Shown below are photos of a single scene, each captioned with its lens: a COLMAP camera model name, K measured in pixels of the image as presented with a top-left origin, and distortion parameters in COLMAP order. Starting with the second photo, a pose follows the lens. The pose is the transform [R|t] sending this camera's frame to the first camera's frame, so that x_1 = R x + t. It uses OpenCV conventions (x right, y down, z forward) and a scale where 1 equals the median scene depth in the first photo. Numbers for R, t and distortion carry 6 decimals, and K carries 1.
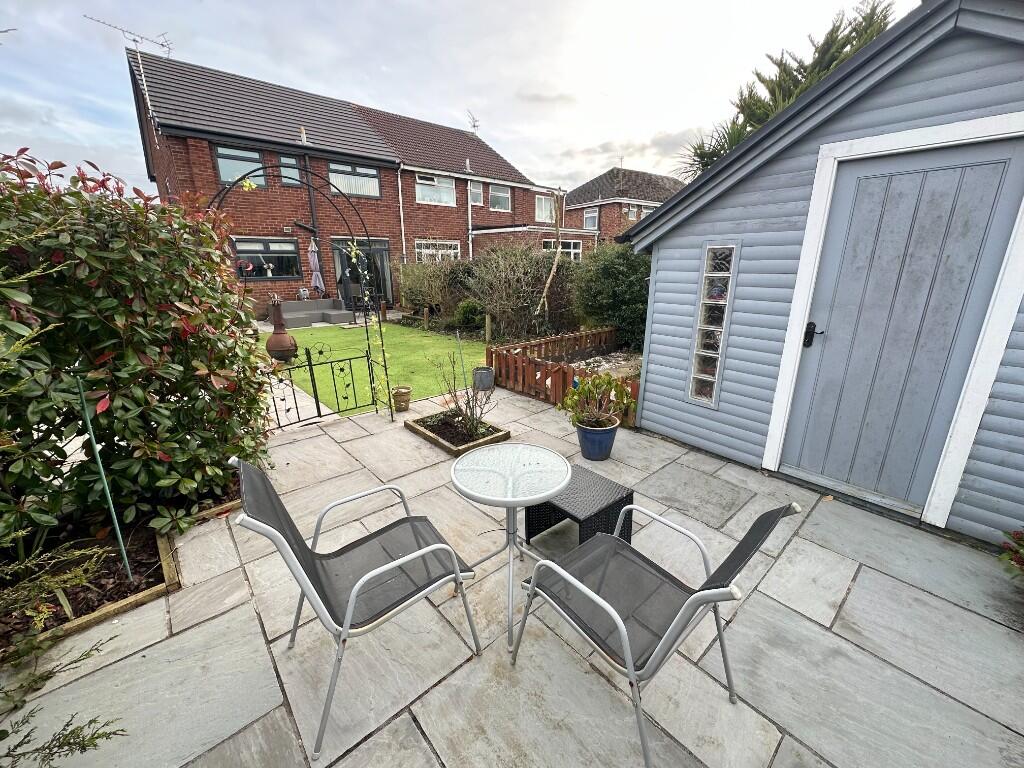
lens RADIAL K [[407.1, 0, 513.3], [0, 407.1, 382.2], [0, 0, 1]] dist [-0.001837, 0.000075]
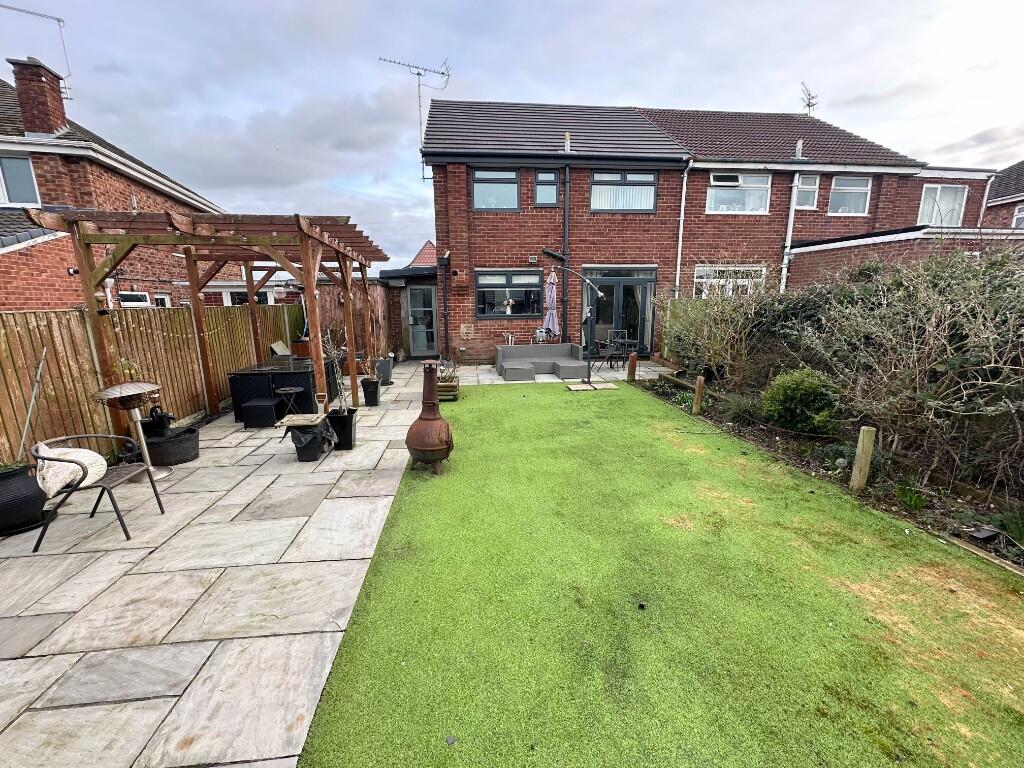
lens RADIAL K [[407.1, 0, 513.3], [0, 407.1, 382.2], [0, 0, 1]] dist [-0.001837, 0.000075]
pose [[0.809393, 0.115458, -0.575806, -0.071454], [-0.160922, 0.986559, -0.028382, -0.084221], [0.564790, 0.115632, 0.817094, 0.284278]]
